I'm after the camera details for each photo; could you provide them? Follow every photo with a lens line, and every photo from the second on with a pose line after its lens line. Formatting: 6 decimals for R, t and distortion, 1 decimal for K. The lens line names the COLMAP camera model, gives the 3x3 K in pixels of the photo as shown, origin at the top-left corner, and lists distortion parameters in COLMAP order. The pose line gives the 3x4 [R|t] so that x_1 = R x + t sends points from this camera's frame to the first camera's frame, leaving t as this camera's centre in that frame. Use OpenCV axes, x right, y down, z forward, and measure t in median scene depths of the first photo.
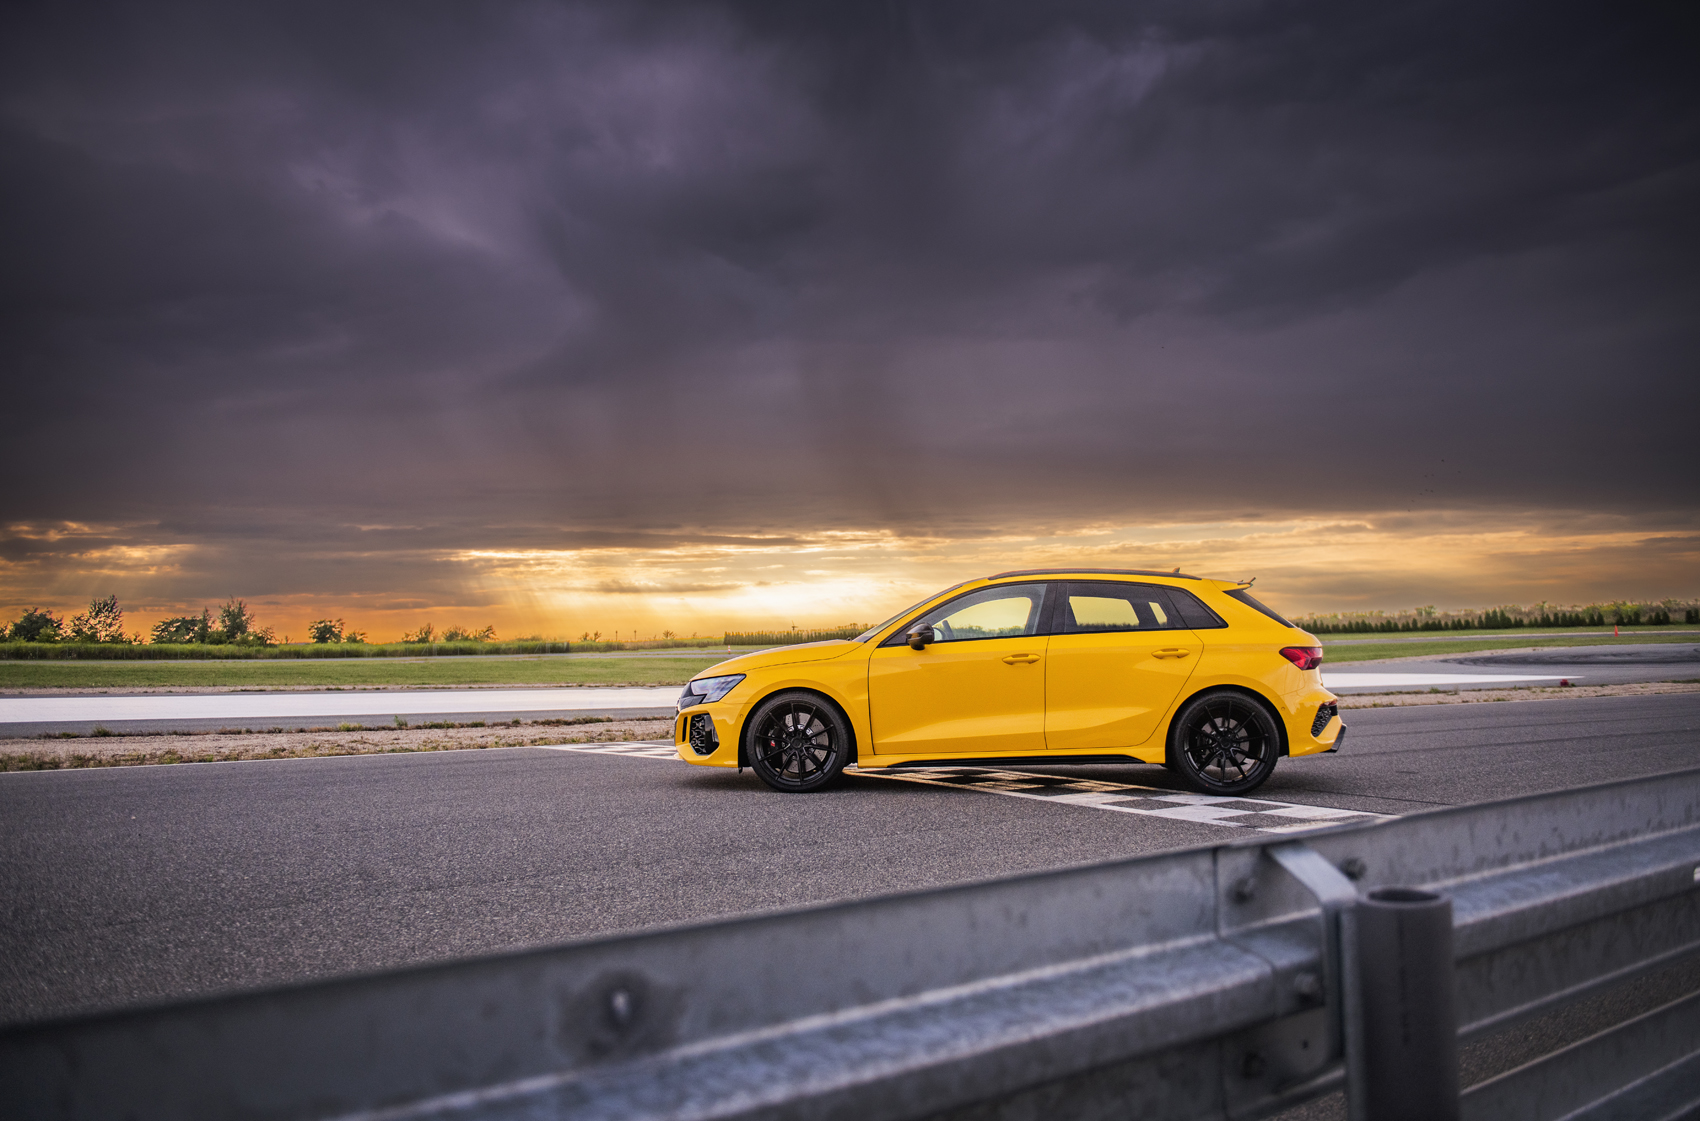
lens RADIAL K [[1367.2, 0, 850.0], [0, 1367.2, 560.5], [0, 0, 1]] dist [-0.048788, -0.003114]
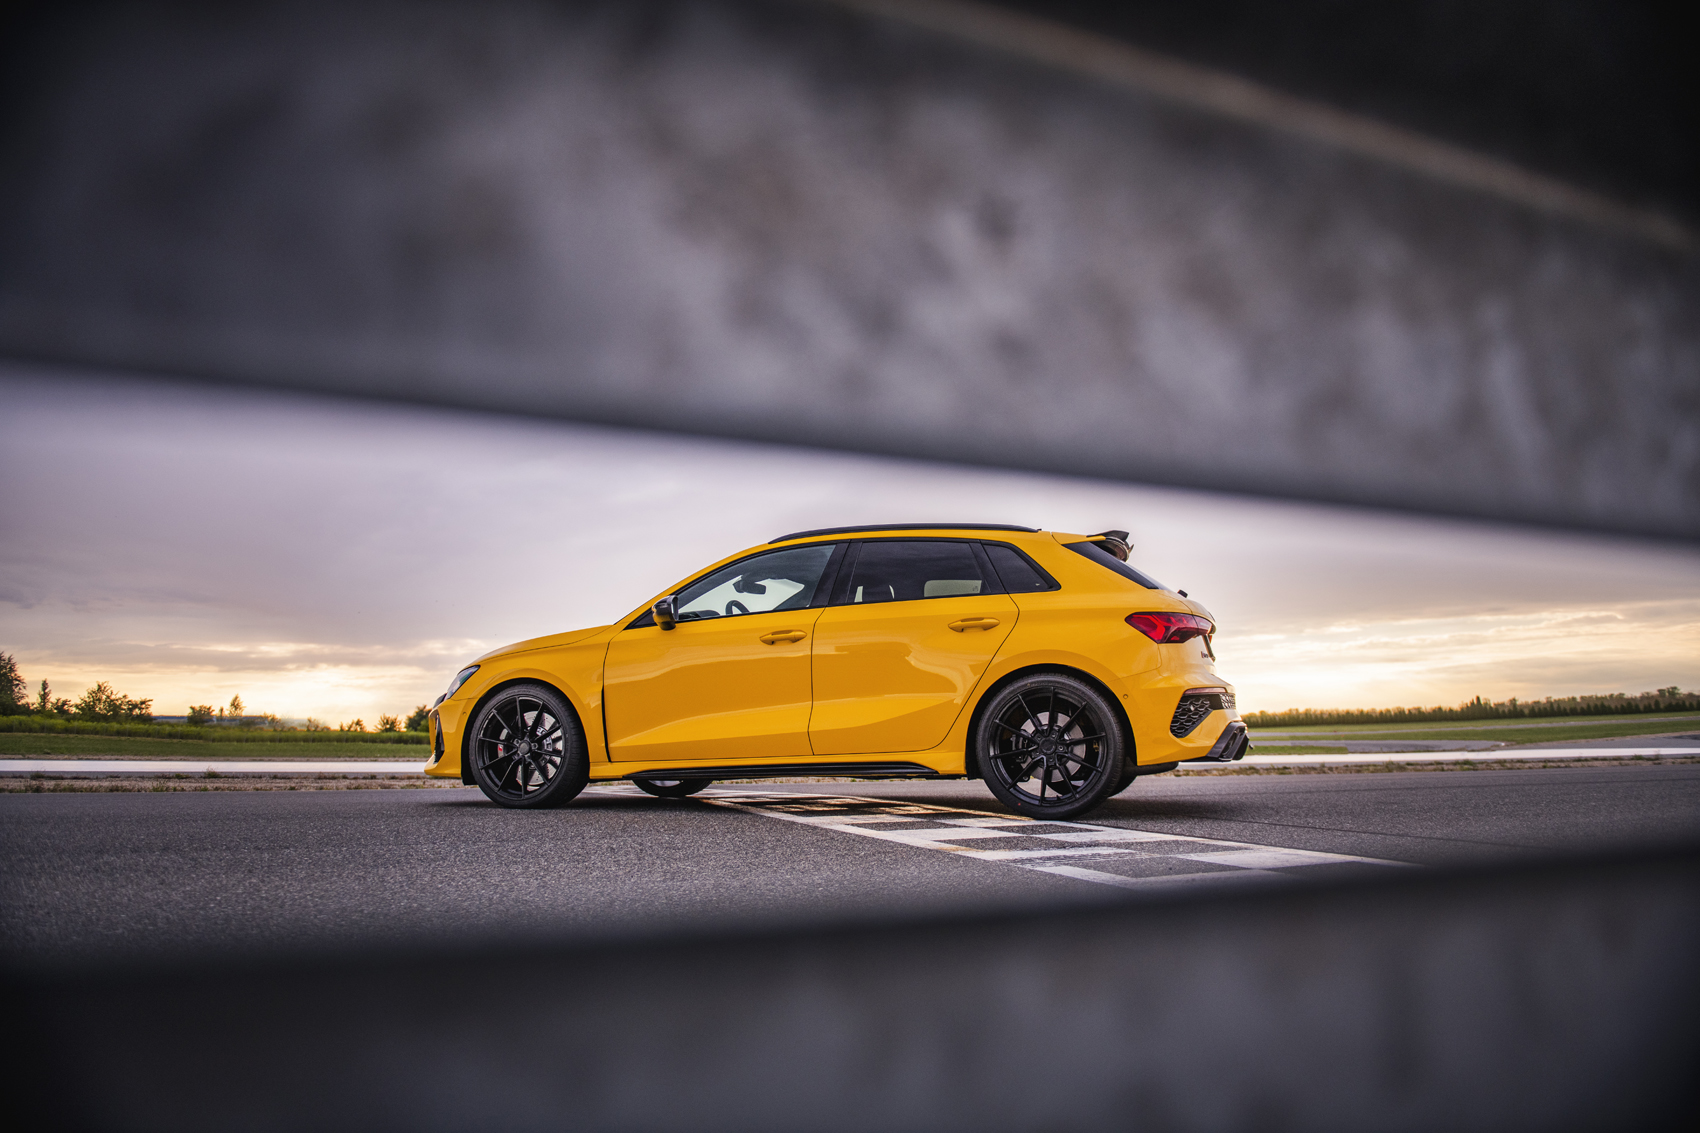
lens RADIAL K [[1195.9, 0, 850.0], [0, 1195.9, 566.5], [0, 0, 1]] dist [-0.056407, -0.003270]
pose [[0.975087, -0.031901, -0.219517, 0.298811], [0.013780, 0.996405, -0.083589, 0.086161], [0.221394, 0.078481, 0.972021, 0.338697]]
